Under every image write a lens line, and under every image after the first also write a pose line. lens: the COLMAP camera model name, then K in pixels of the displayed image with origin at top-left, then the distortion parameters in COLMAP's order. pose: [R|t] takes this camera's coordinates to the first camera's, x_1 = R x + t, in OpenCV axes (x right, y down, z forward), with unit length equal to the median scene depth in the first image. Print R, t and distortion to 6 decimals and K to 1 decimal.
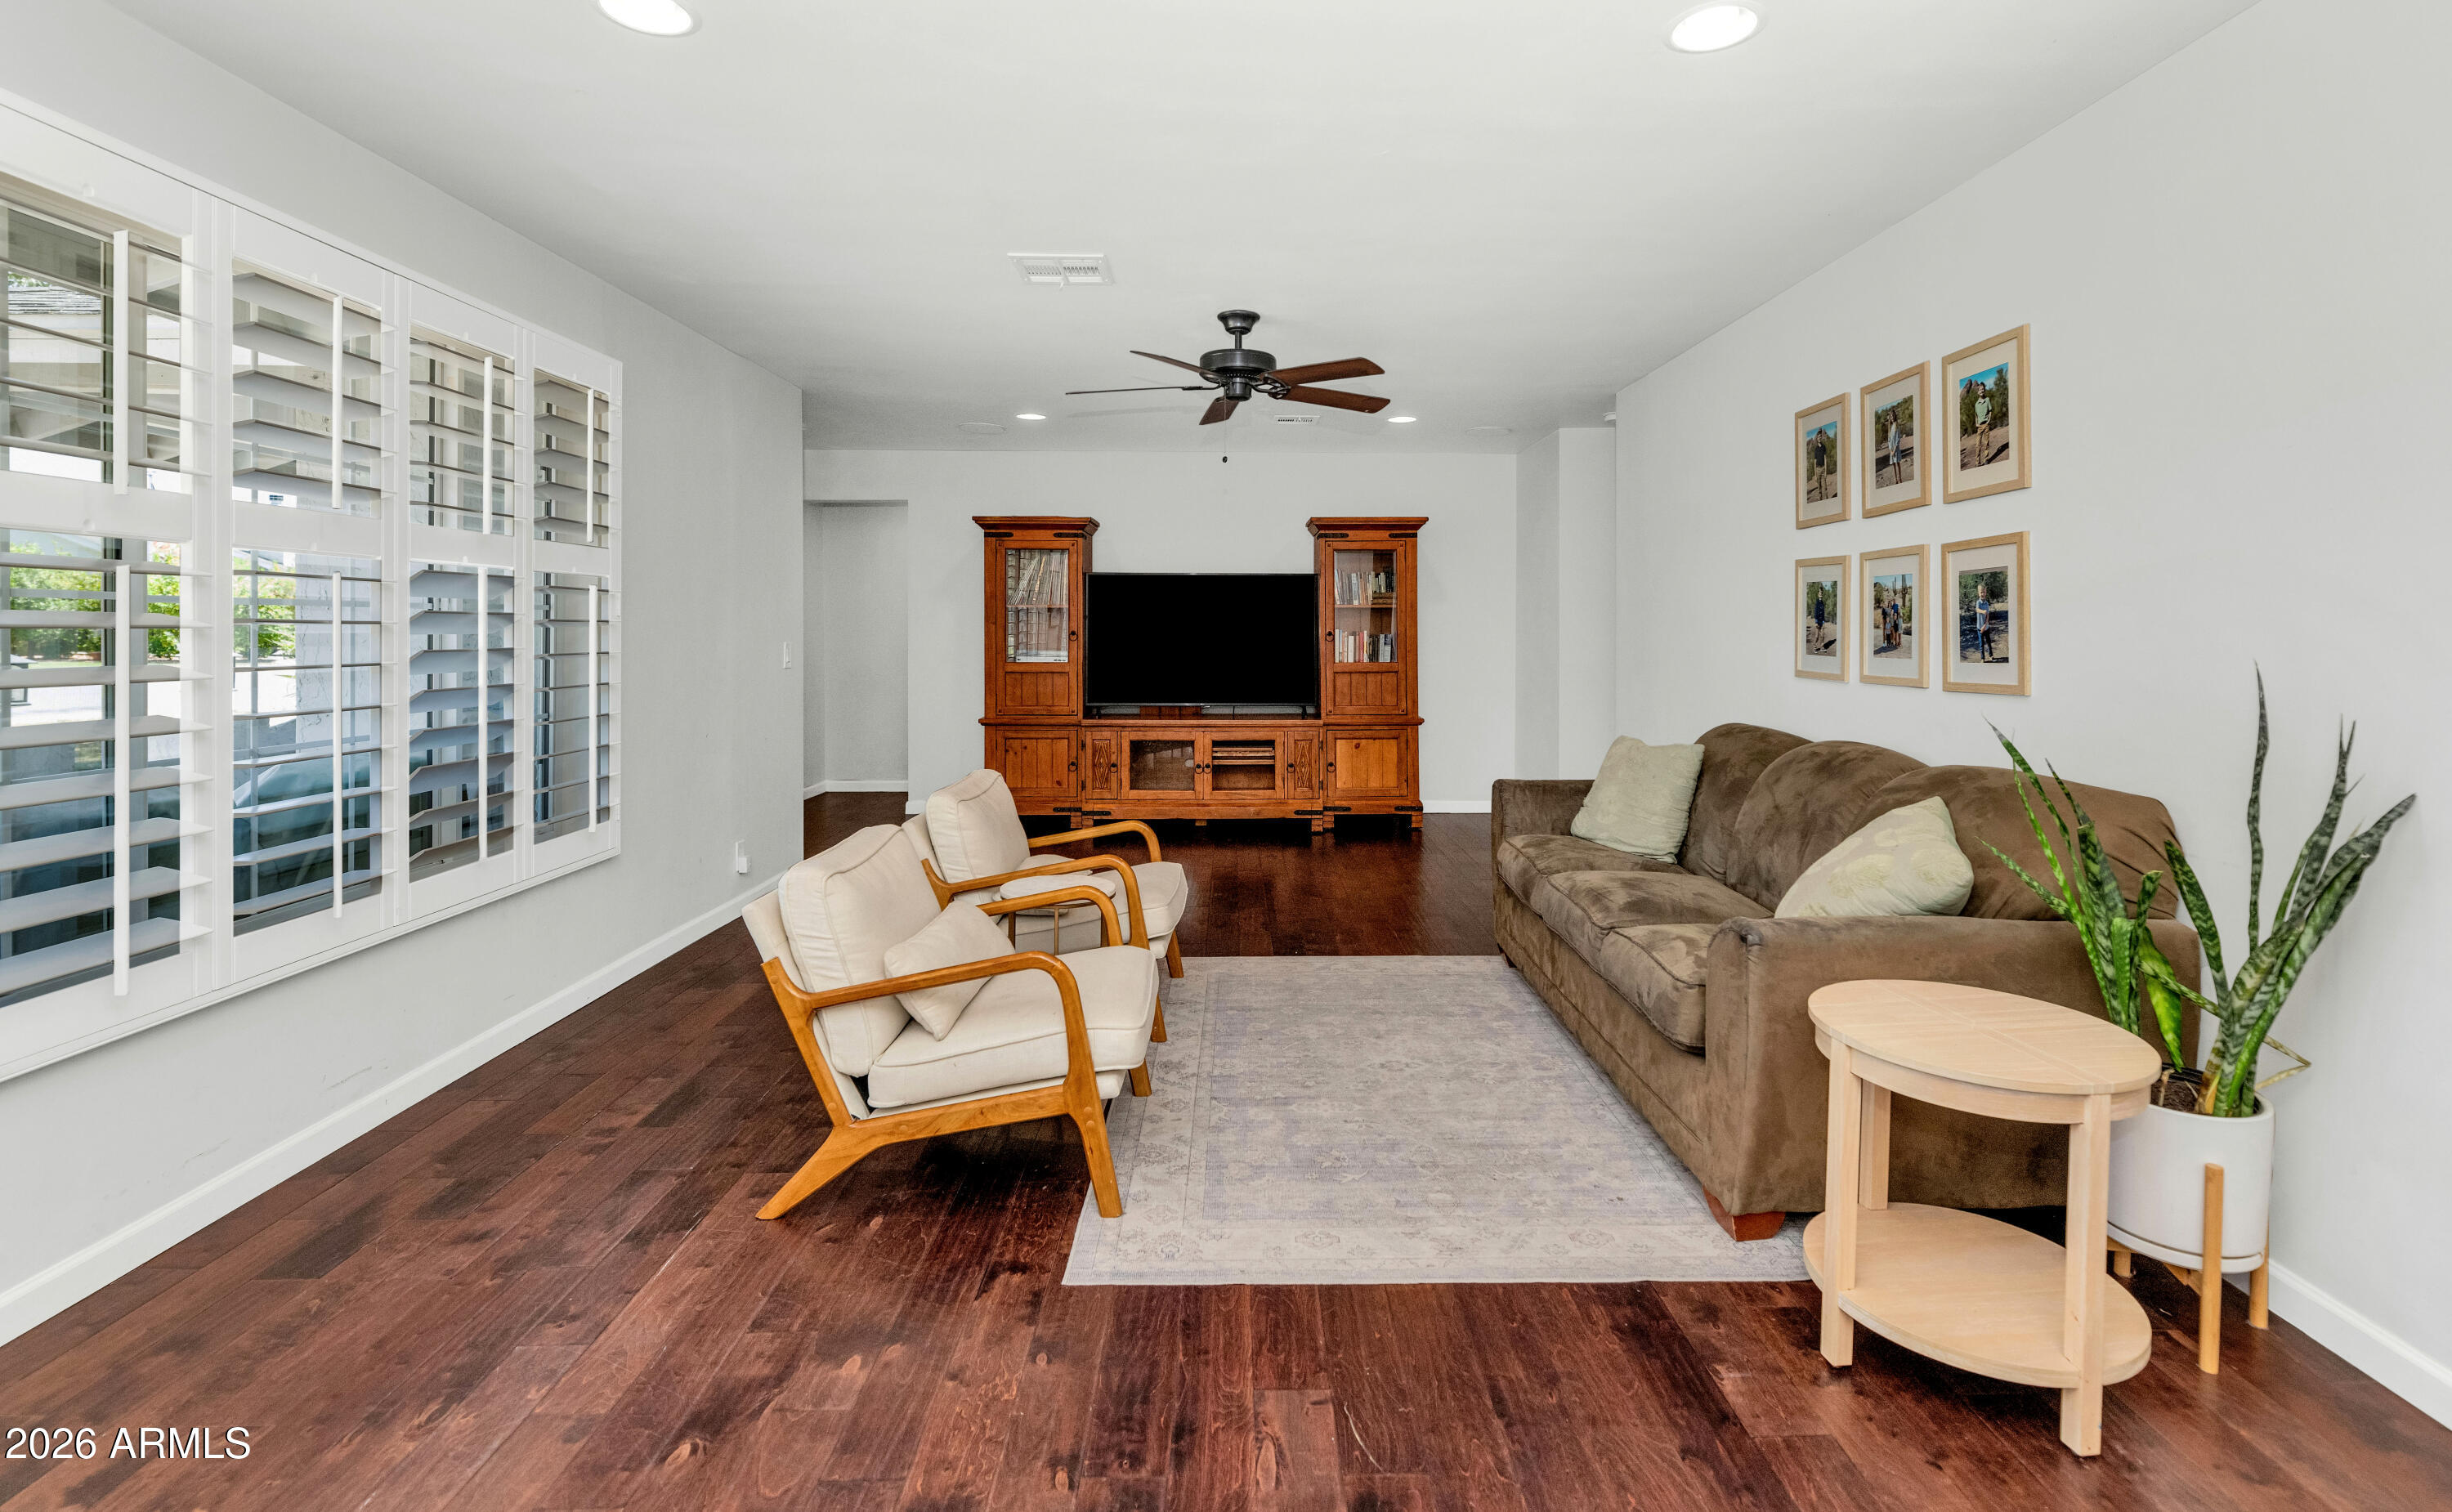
lens RADIAL K [[1161.5, 0, 1264.7], [0, 1161.5, 659.2], [0, 0, 1]] dist [0.005505, 0.000705]
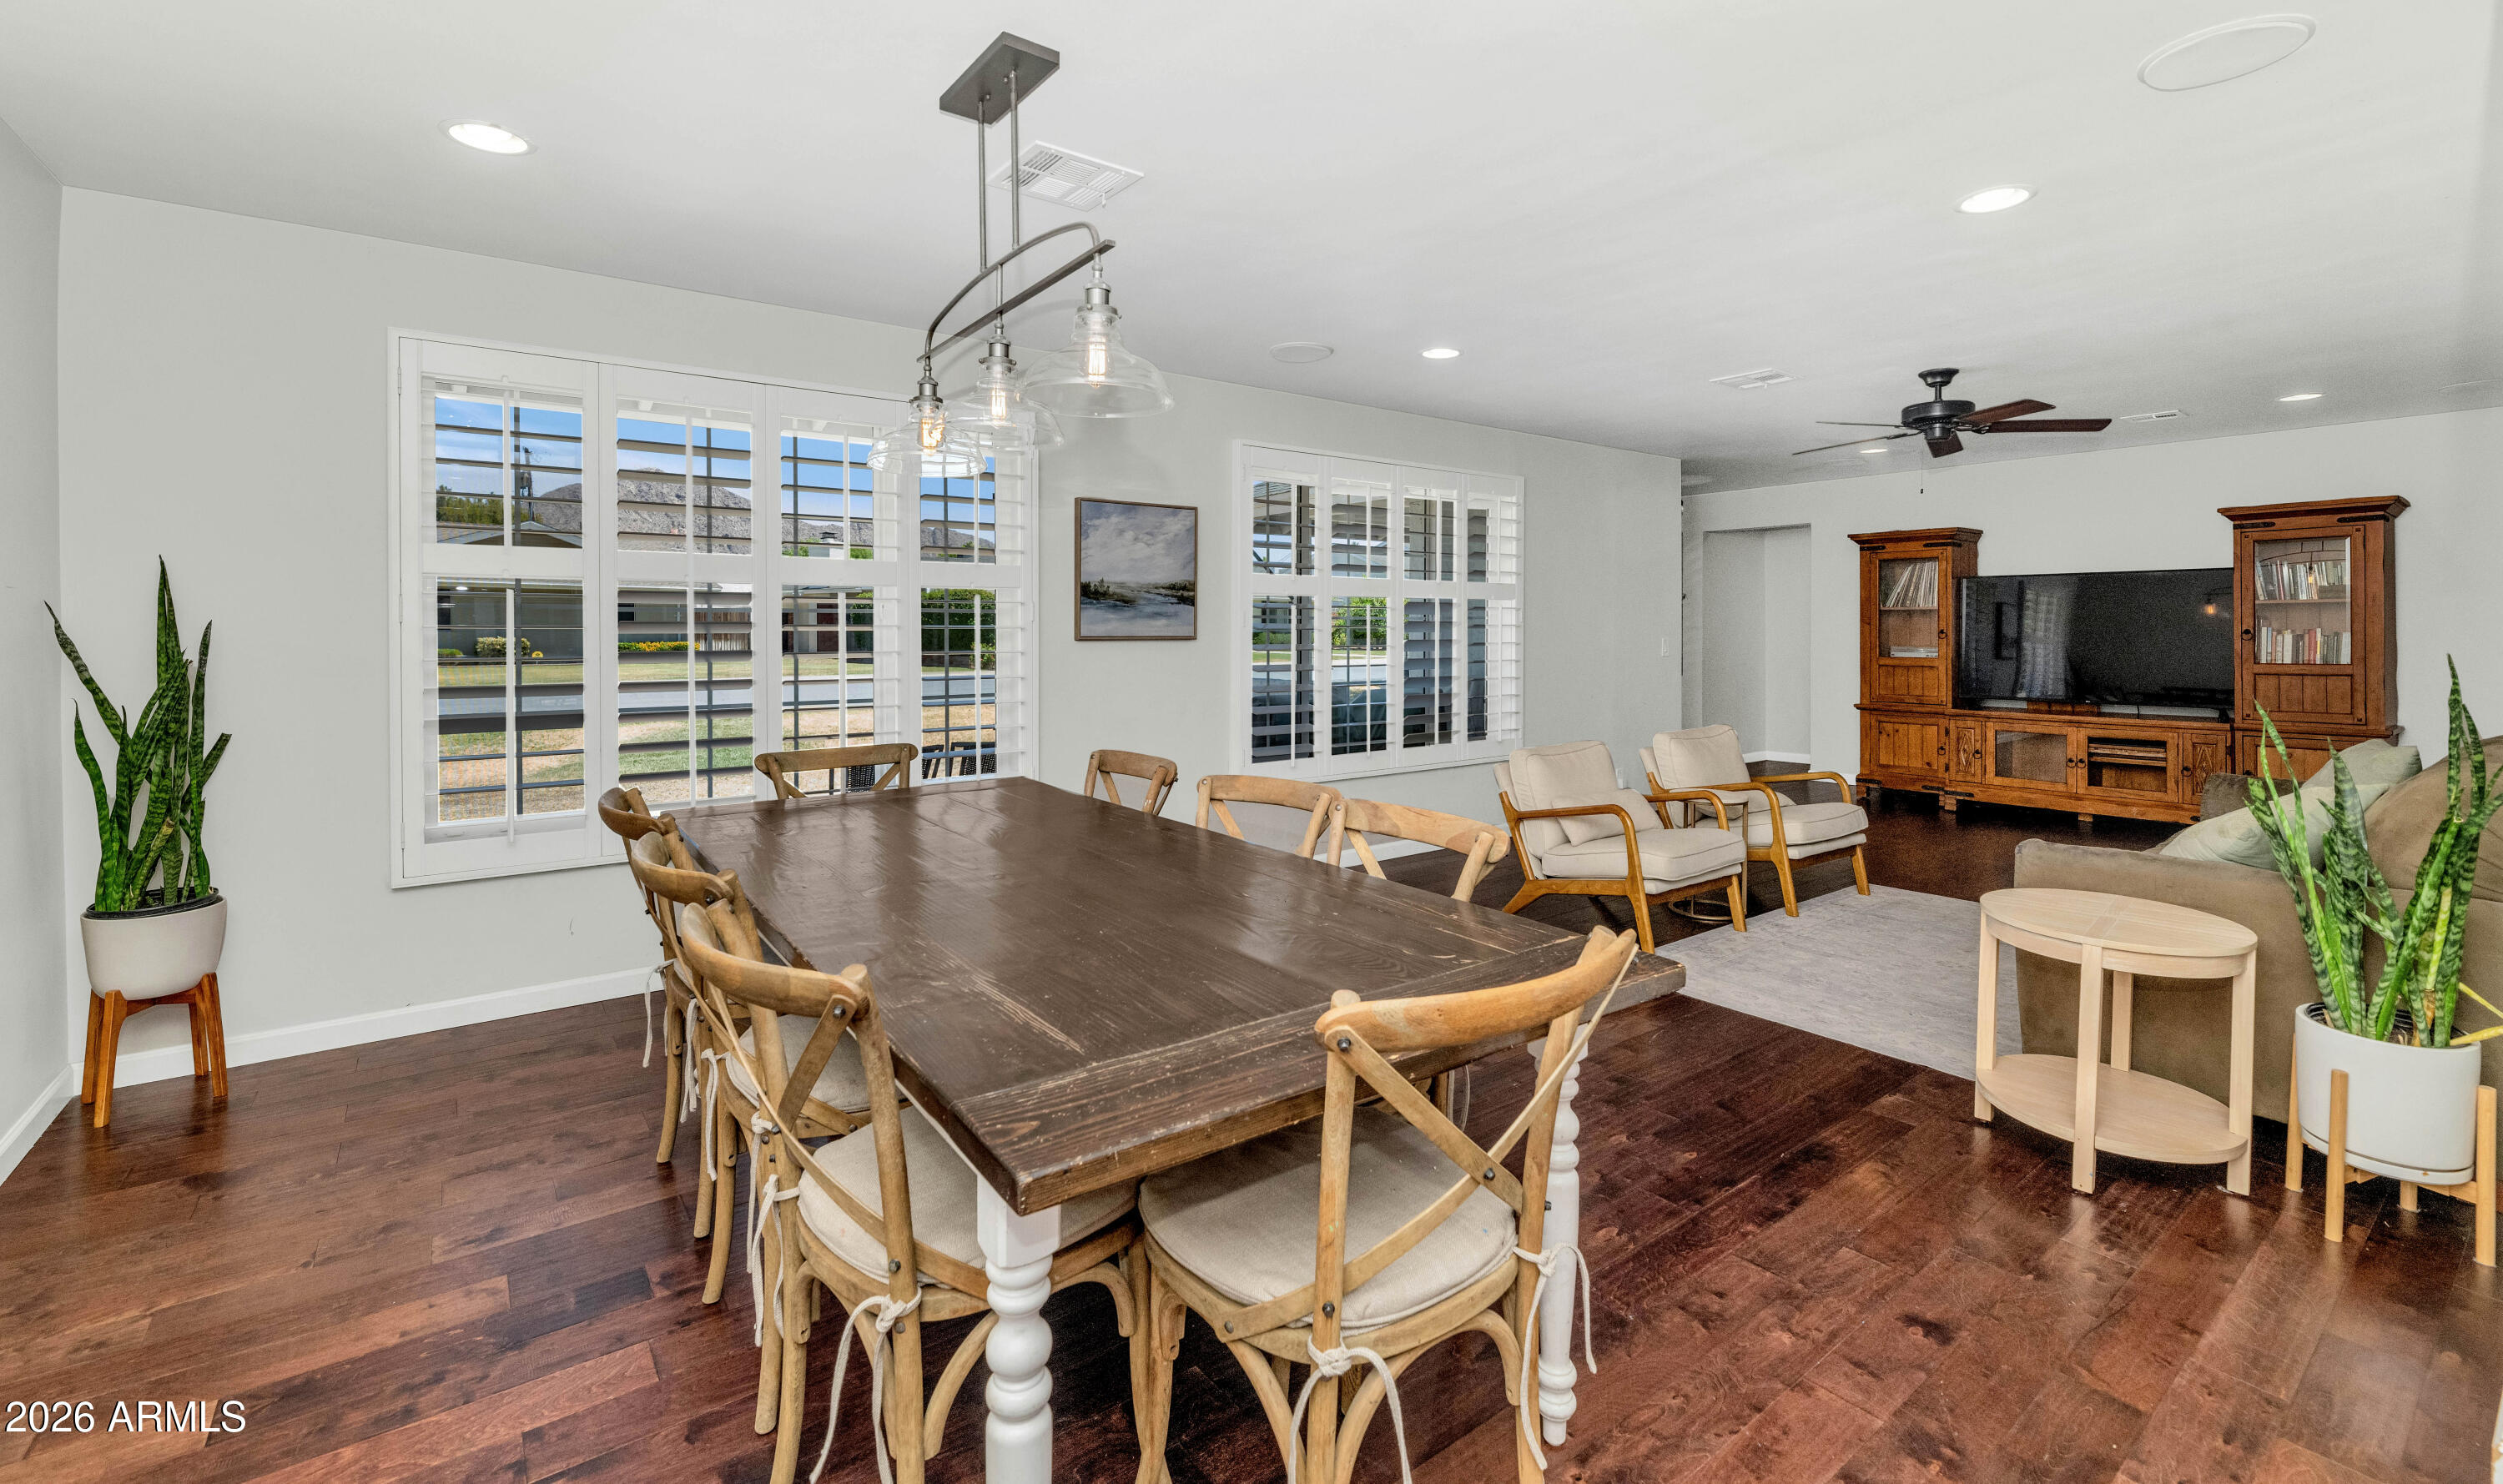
lens RADIAL K [[1056.6, 0, 1246.0], [0, 1056.6, 722.0], [0, 0, 1]] dist [0.016225, 0.000126]
pose [[0.587780, 0.067690, -0.806184, 0.283162], [-0.018431, 0.997355, 0.070304, 0.004634], [0.808811, -0.026464, 0.587473, -0.157467]]
